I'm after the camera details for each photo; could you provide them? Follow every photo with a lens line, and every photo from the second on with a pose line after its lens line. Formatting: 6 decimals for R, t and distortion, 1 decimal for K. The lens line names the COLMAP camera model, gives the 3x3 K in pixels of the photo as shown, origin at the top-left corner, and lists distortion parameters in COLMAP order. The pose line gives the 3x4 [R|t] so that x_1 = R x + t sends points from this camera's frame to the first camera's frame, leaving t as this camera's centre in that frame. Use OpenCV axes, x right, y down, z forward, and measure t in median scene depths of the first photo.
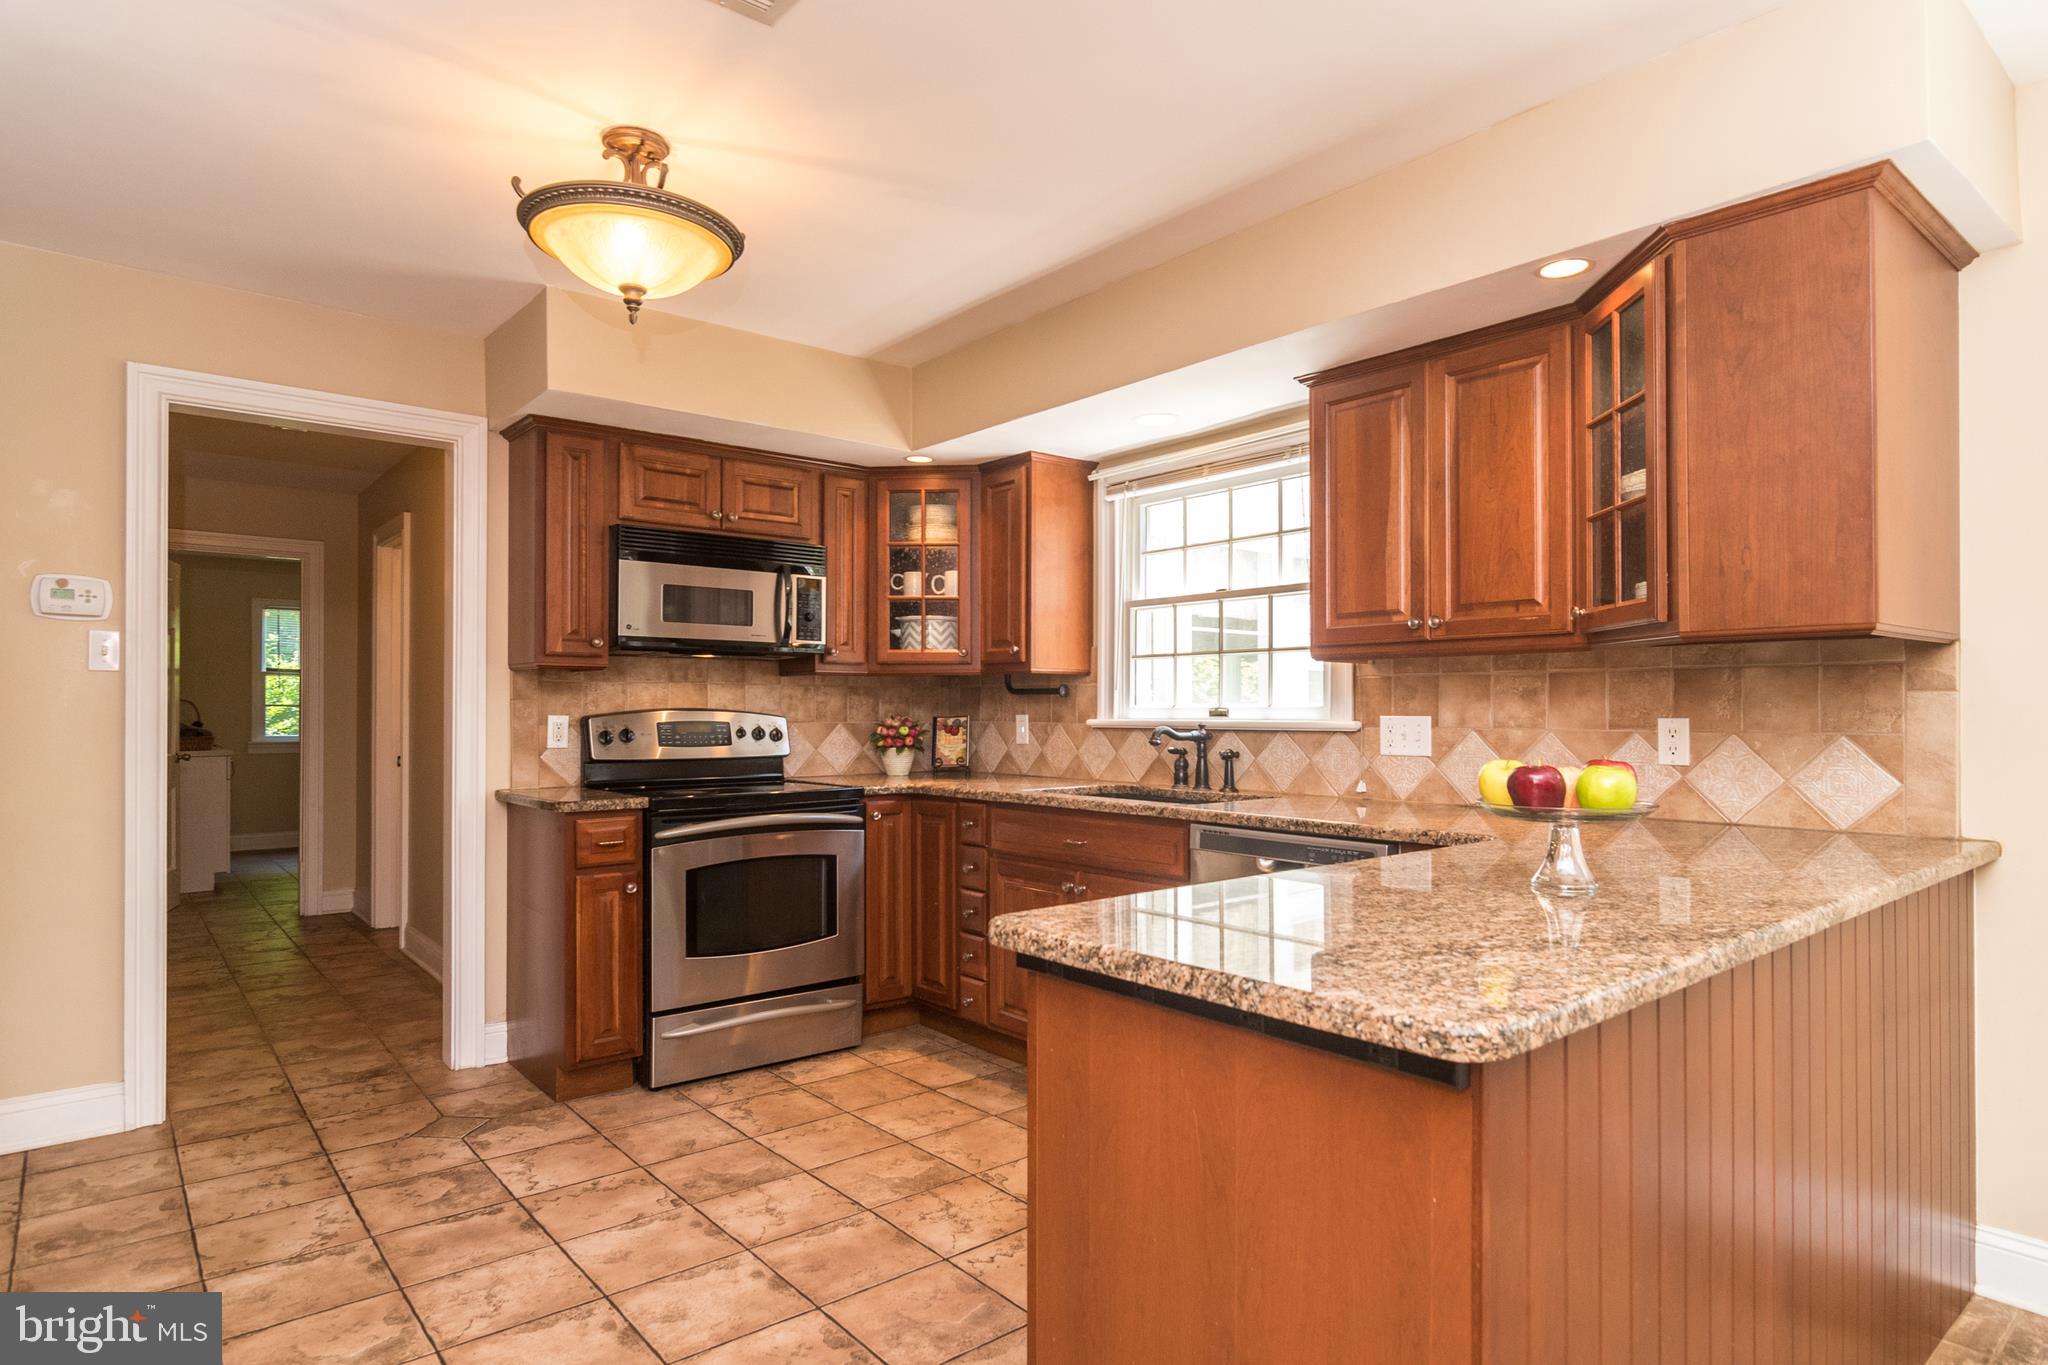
lens RADIAL K [[1130.9, 0, 1028.1], [0, 1130.9, 687.6], [0, 0, 1]] dist [-0.001373, -0.000923]
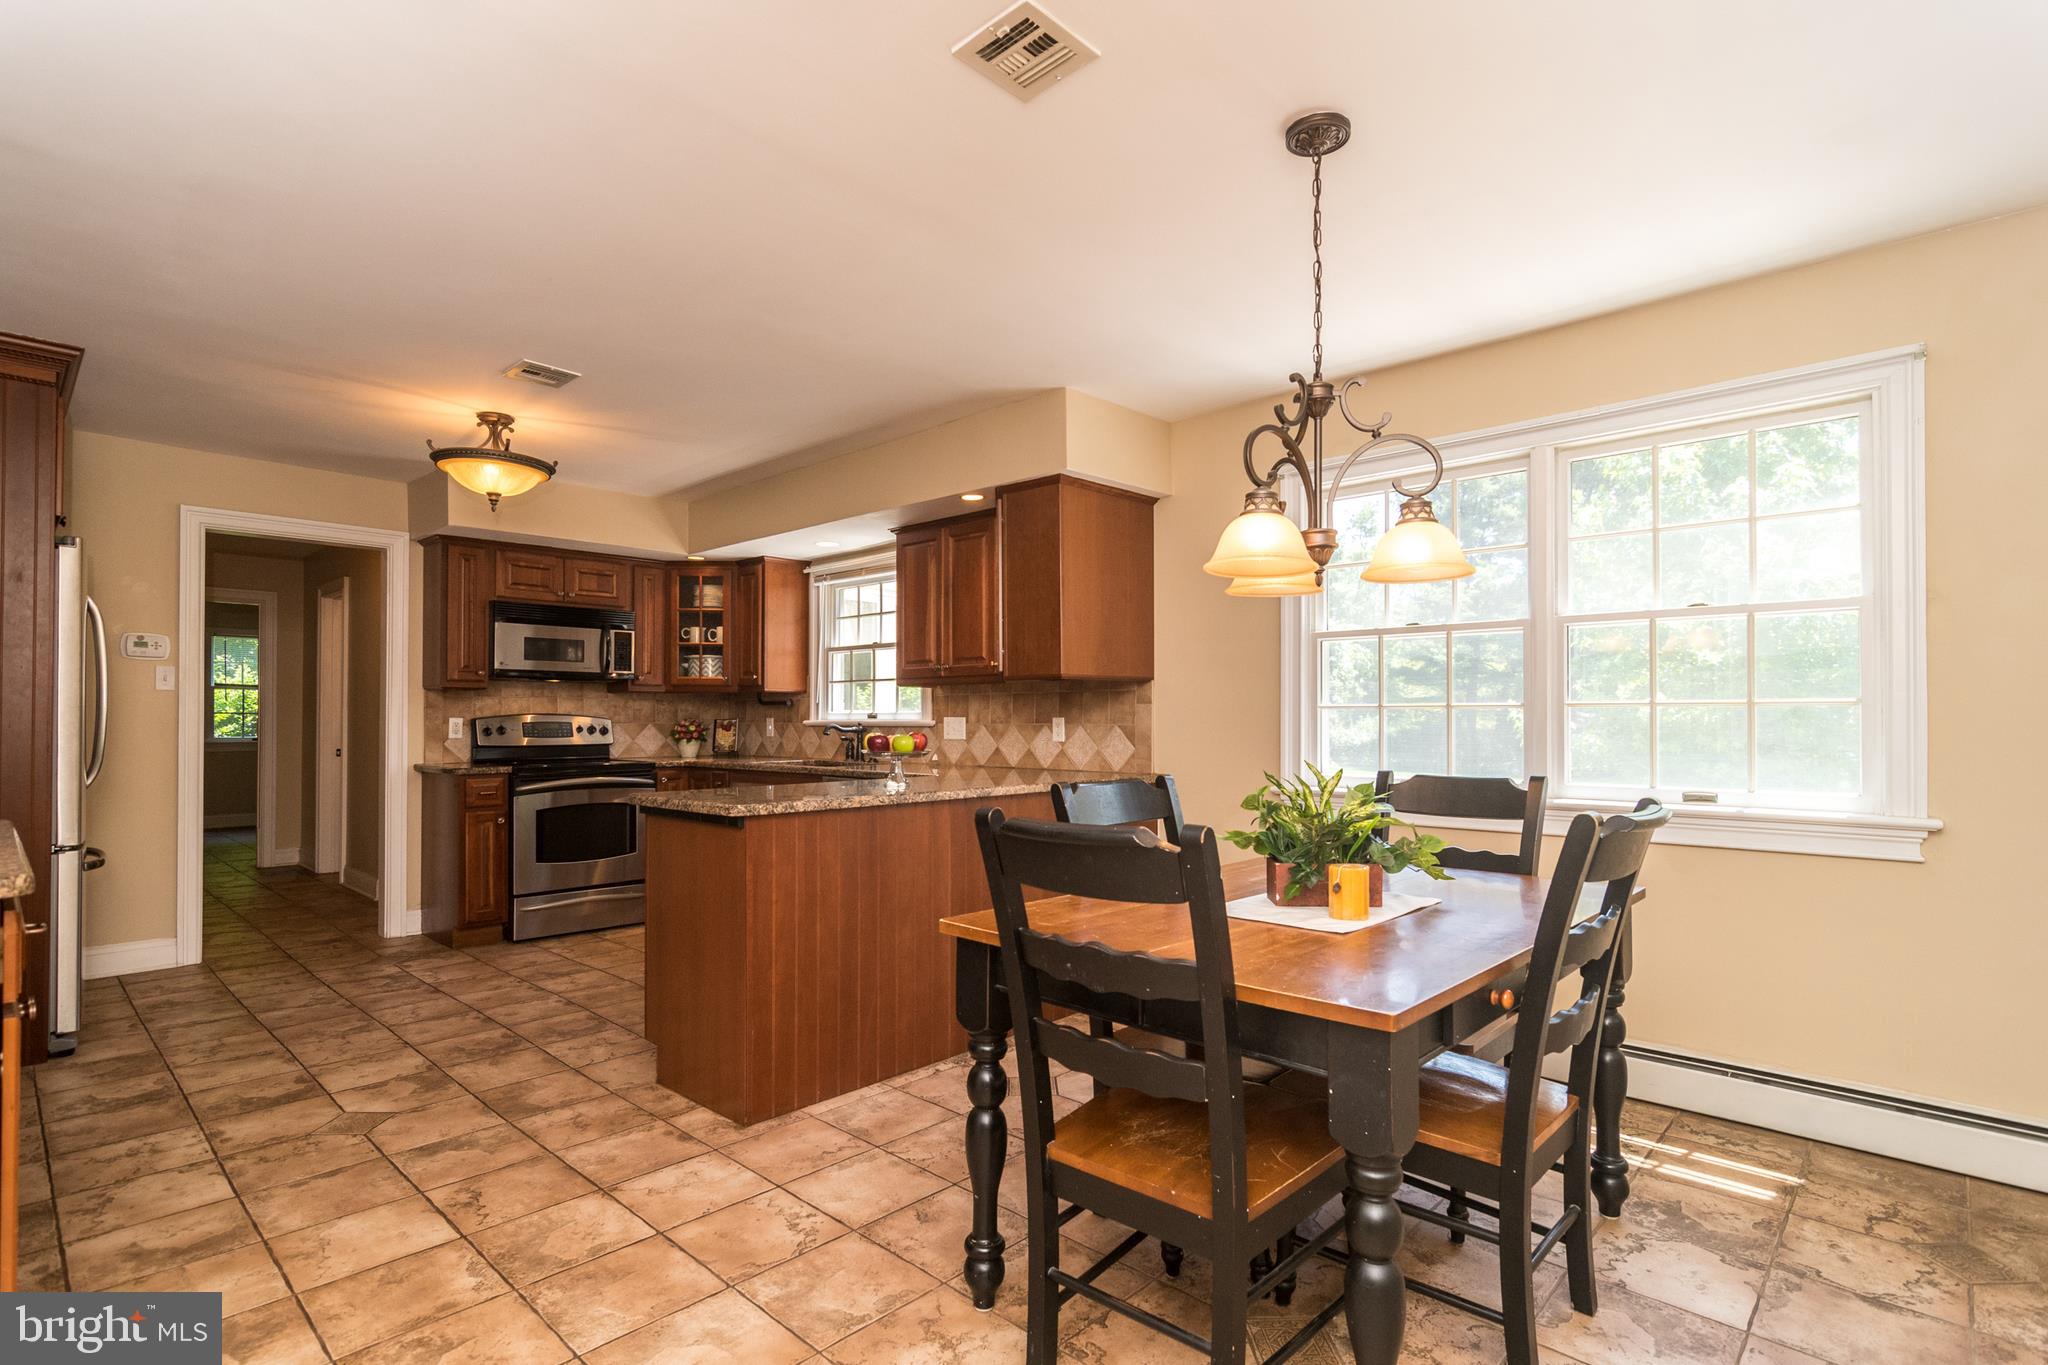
lens RADIAL K [[1002.1, 0, 1018.4], [0, 1002.1, 696.9], [0, 0, 1]] dist [0.002968, 0.001749]
pose [[0.994100, 0.001981, 0.108448, 0.230365], [-0.001762, 0.999996, -0.002115, -0.003443], [-0.108452, 0.001911, 0.994100, -0.517315]]
